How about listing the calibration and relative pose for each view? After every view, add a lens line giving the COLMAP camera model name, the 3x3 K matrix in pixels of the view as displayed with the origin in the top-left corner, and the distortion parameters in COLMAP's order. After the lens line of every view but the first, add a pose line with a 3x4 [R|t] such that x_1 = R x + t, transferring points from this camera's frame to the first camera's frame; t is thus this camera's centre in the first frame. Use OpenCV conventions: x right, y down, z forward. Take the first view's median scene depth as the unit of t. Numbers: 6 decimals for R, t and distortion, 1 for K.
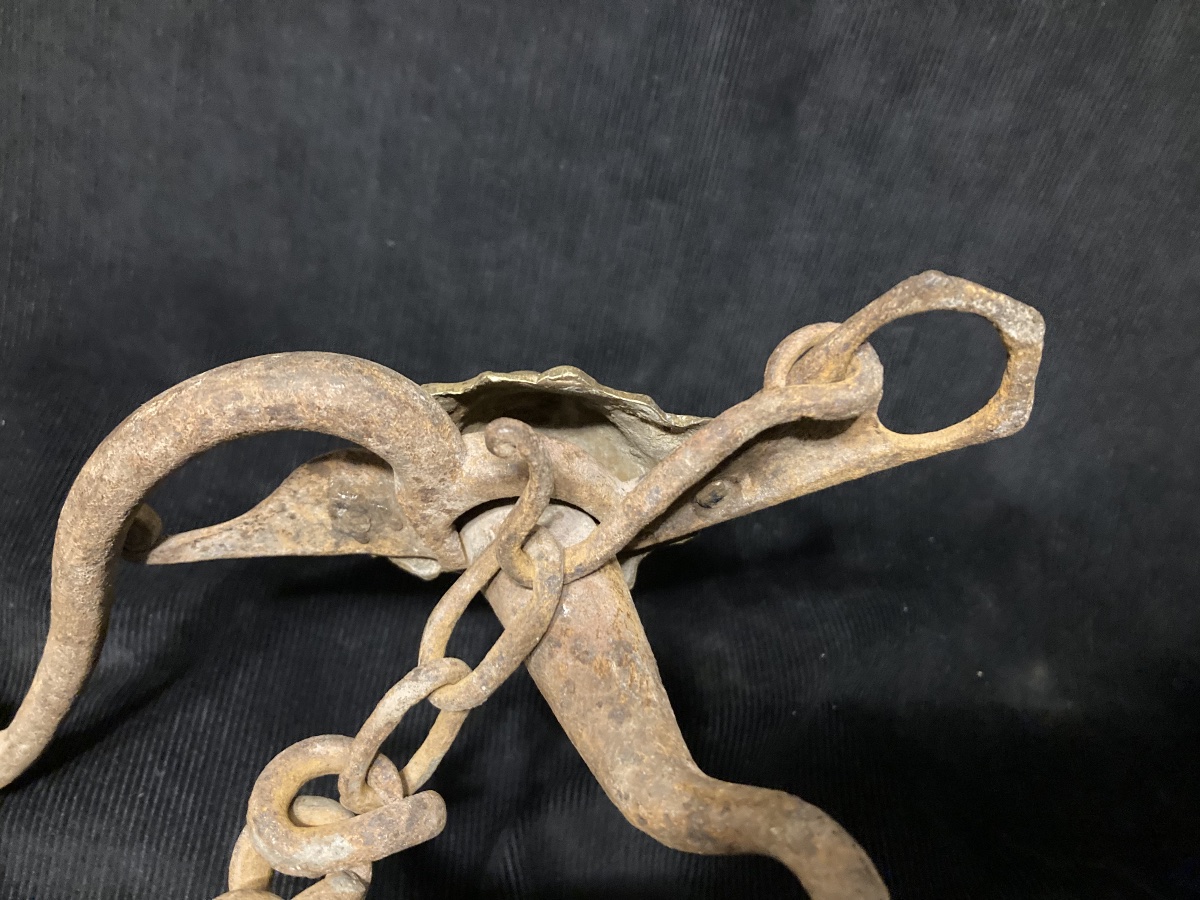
lens RADIAL K [[982.9, 0, 600.0], [0, 982.9, 450.0], [0, 0, 1]] dist [0.046488, -0.076520]
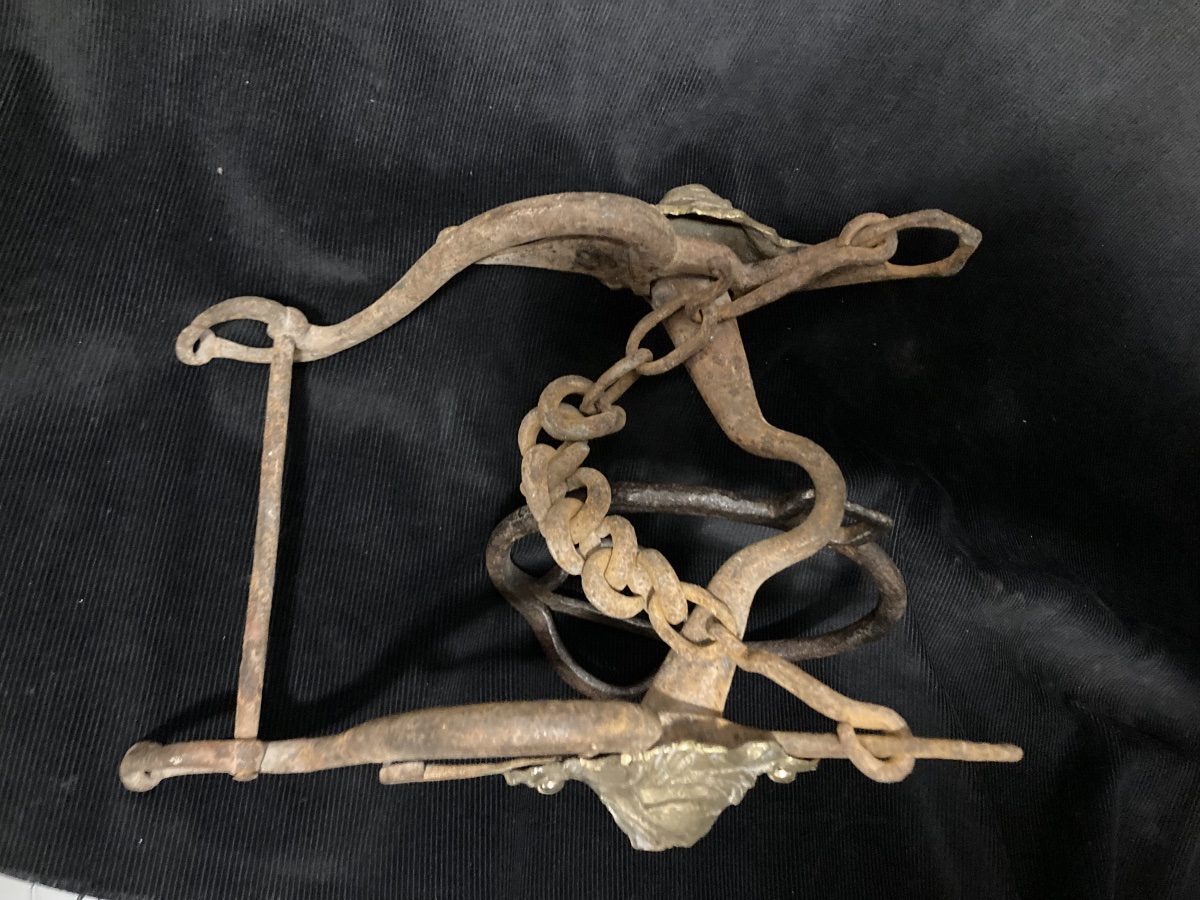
lens RADIAL K [[982.9, 0, 600.0], [0, 982.9, 450.0], [0, 0, 1]] dist [0.046488, -0.076520]
pose [[0.980928, 0.109272, 0.160749, -0.576665], [-0.169435, 0.885973, 0.431676, -0.475837], [-0.095249, -0.450680, 0.887590, -0.886359]]
